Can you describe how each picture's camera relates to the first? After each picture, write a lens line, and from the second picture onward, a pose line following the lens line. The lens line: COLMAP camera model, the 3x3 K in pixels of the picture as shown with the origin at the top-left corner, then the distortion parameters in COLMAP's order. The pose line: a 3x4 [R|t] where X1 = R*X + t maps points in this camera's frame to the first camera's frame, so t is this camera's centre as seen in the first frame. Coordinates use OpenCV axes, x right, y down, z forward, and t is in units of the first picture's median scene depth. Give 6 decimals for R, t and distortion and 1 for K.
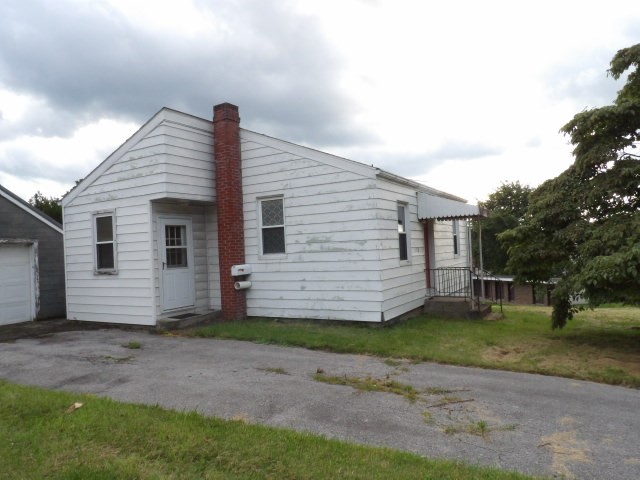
lens RADIAL K [[453.3, 0, 320.7], [0, 453.3, 239.3], [0, 0, 1]] dist [0.008794, 0.002589]
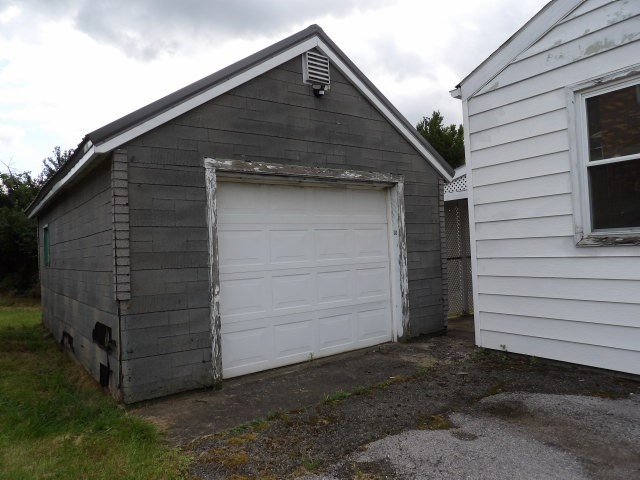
lens RADIAL K [[453.3, 0, 319.9], [0, 453.3, 239.6], [0, 0, 1]] dist [0.008794, 0.002589]
pose [[0.920431, -0.004451, -0.390879, -0.518006], [0.012549, 0.999756, 0.018165, 0.058904], [0.390703, -0.021624, 0.920263, 0.518042]]
